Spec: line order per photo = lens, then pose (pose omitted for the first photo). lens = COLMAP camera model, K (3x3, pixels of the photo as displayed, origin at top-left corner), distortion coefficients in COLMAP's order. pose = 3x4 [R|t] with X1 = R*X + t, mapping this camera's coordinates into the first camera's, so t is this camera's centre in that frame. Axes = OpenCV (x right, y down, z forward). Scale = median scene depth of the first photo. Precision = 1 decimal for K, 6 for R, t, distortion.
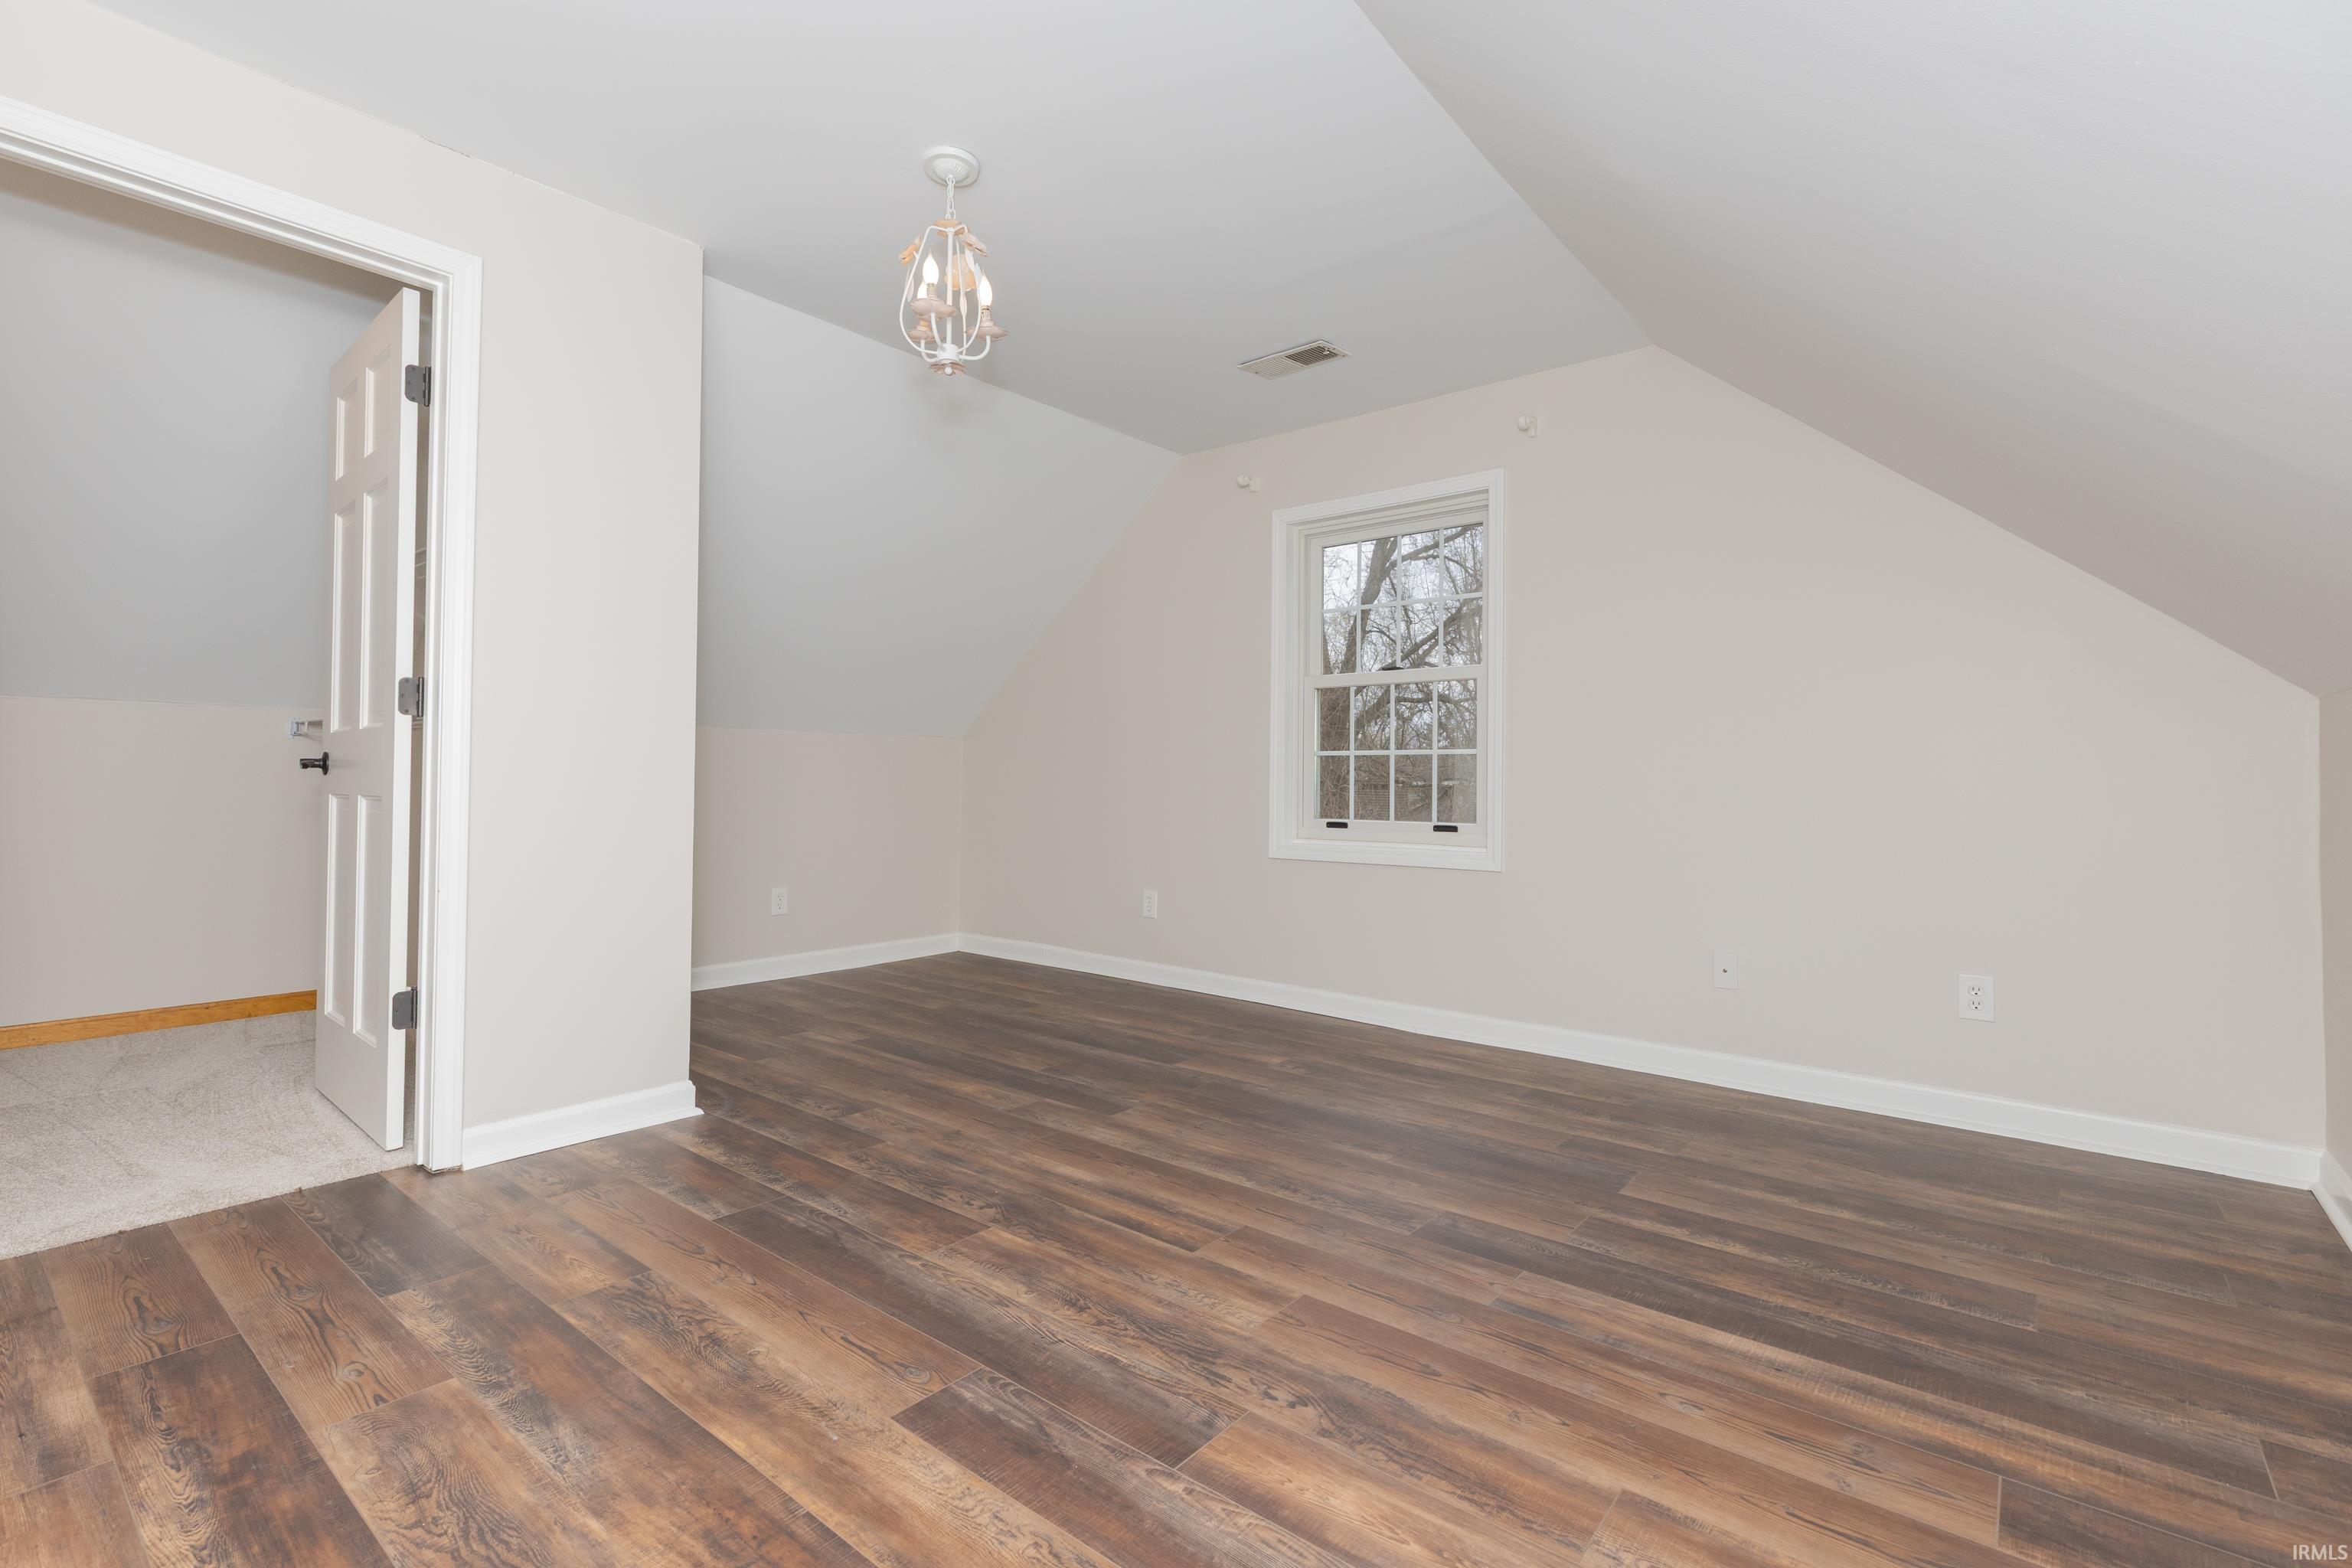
lens RADIAL K [[1075.5, 0, 1174.7], [0, 1075.5, 774.0], [0, 0, 1]] dist [0.003726, -0.000307]
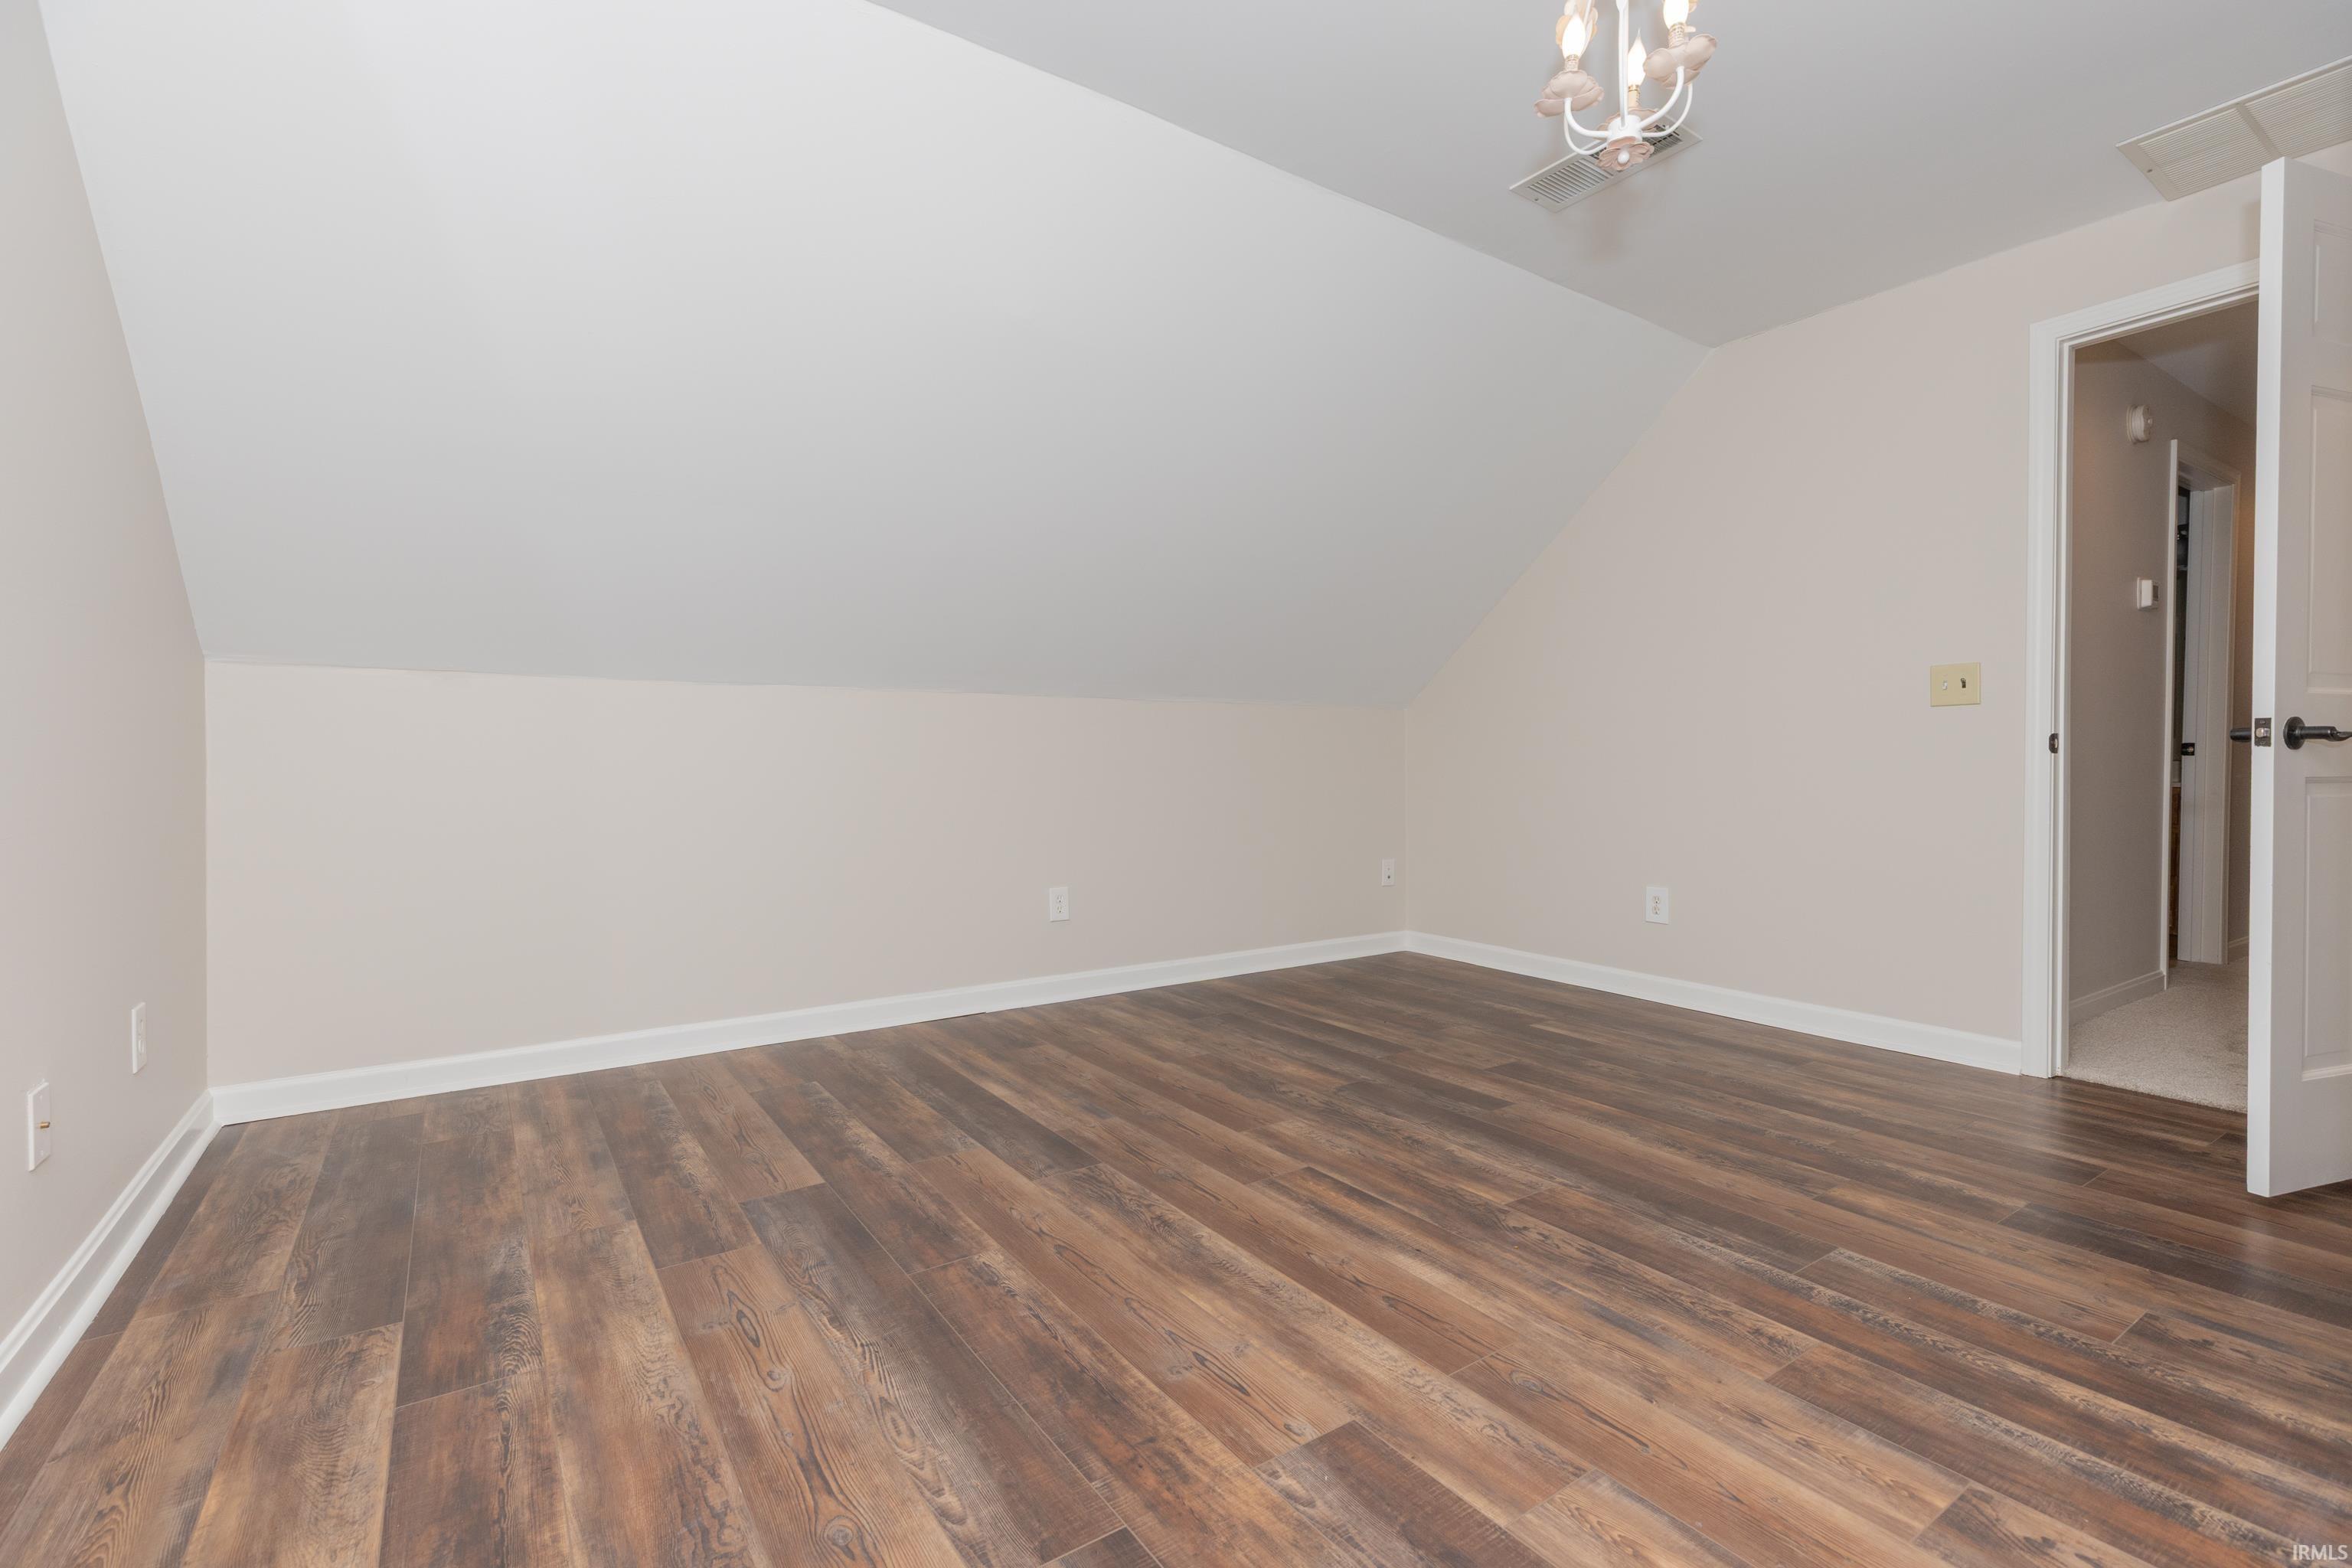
lens RADIAL K [[1075.5, 0, 1169.9], [0, 1075.5, 781.0], [0, 0, 1]] dist [0.003726, -0.000307]
pose [[-0.955348, -0.014735, 0.295116, -0.169239], [-0.012069, 0.999868, 0.010853, 0.030894], [-0.295237, 0.006807, -0.955400, 2.098431]]
